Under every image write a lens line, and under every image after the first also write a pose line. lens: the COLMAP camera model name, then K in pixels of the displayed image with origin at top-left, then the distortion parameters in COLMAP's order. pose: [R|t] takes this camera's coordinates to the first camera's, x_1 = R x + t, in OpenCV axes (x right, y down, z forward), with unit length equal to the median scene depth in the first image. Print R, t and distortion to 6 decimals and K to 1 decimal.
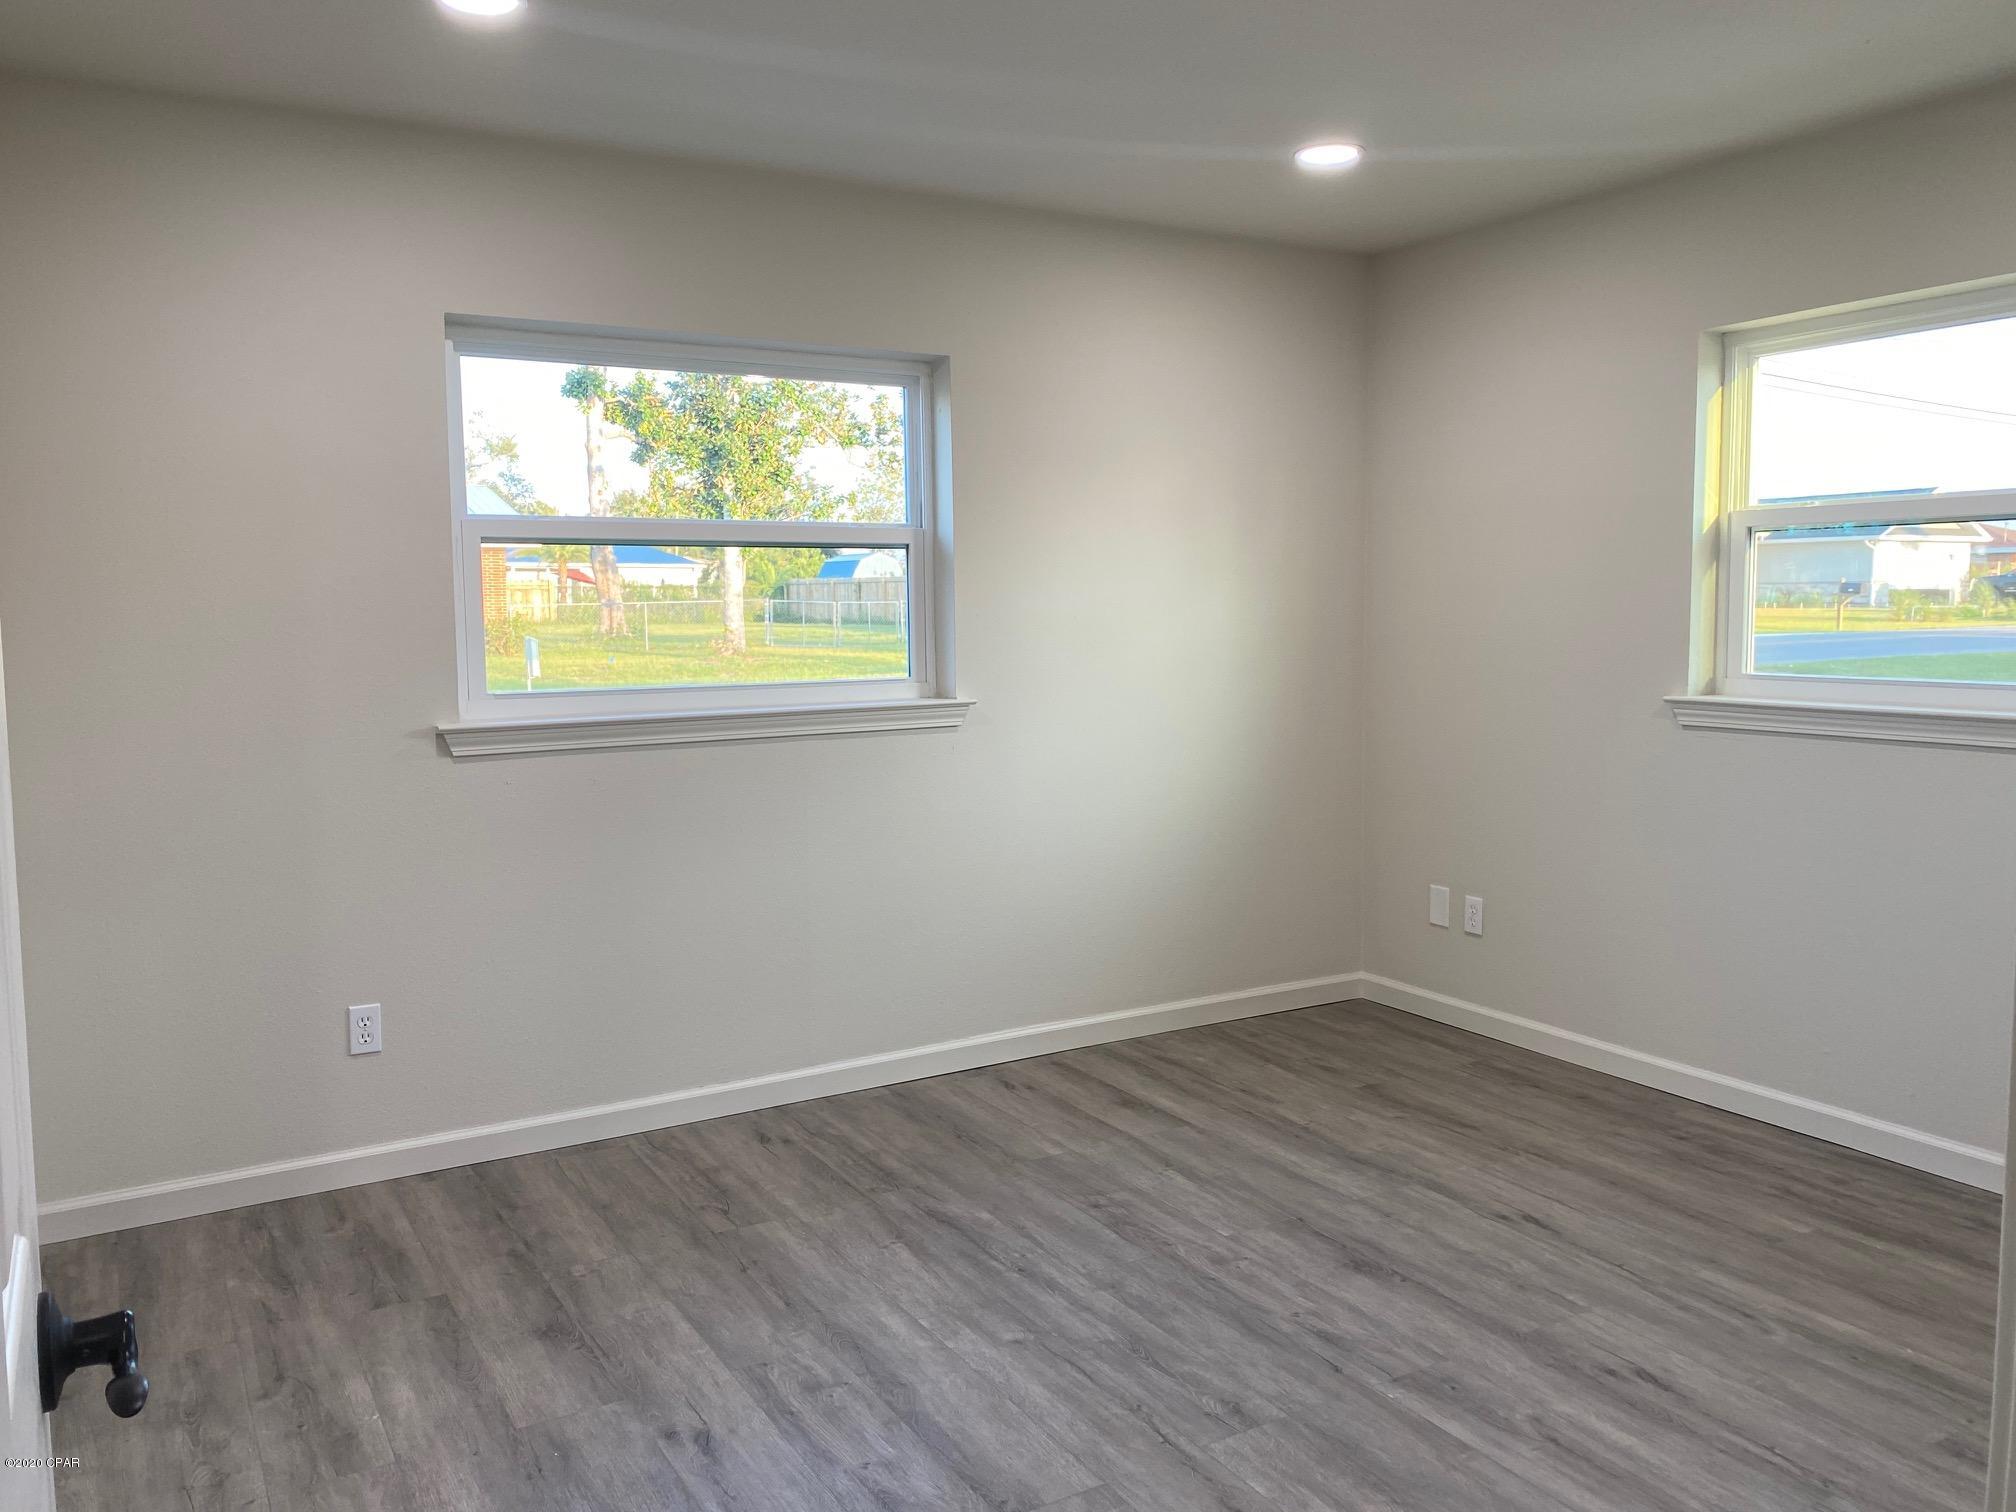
lens RADIAL K [[1554.6, 0, 1016.7], [0, 1554.6, 748.6], [0, 0, 1]] dist [0.059980, -0.007272]
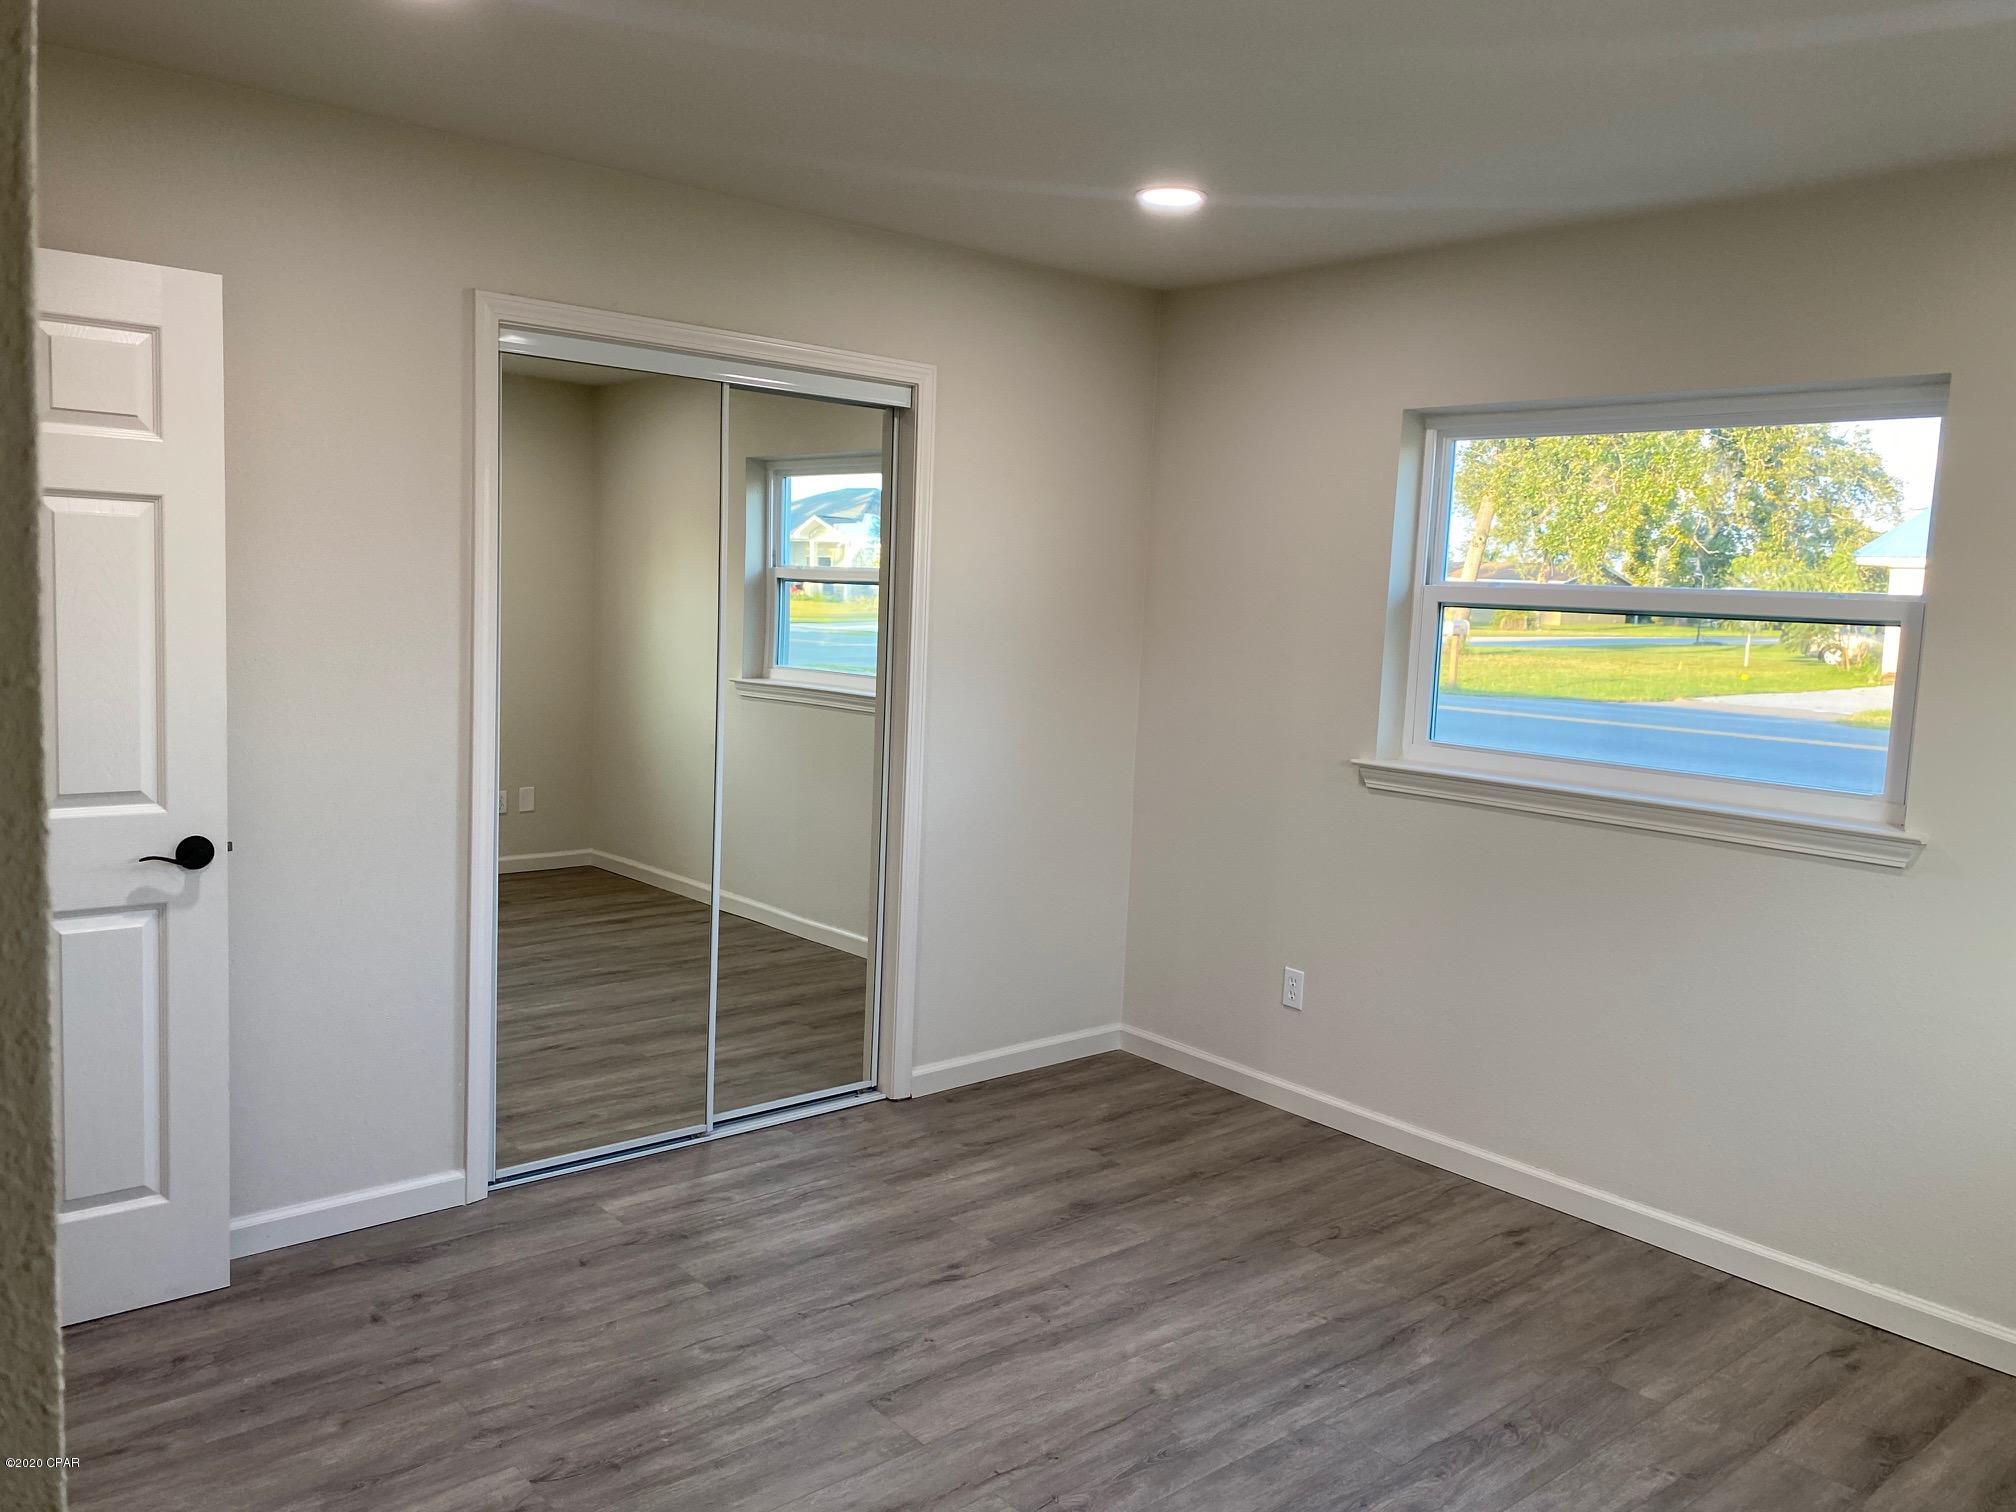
lens RADIAL K [[1554.6, 0, 1016.7], [0, 1554.6, 748.6], [0, 0, 1]] dist [0.059980, -0.007272]
pose [[0.197542, 0.126132, -0.972146, 0.810308], [-0.142855, 0.984805, 0.098746, -0.113550], [0.969830, 0.119369, 0.212559, 0.549513]]
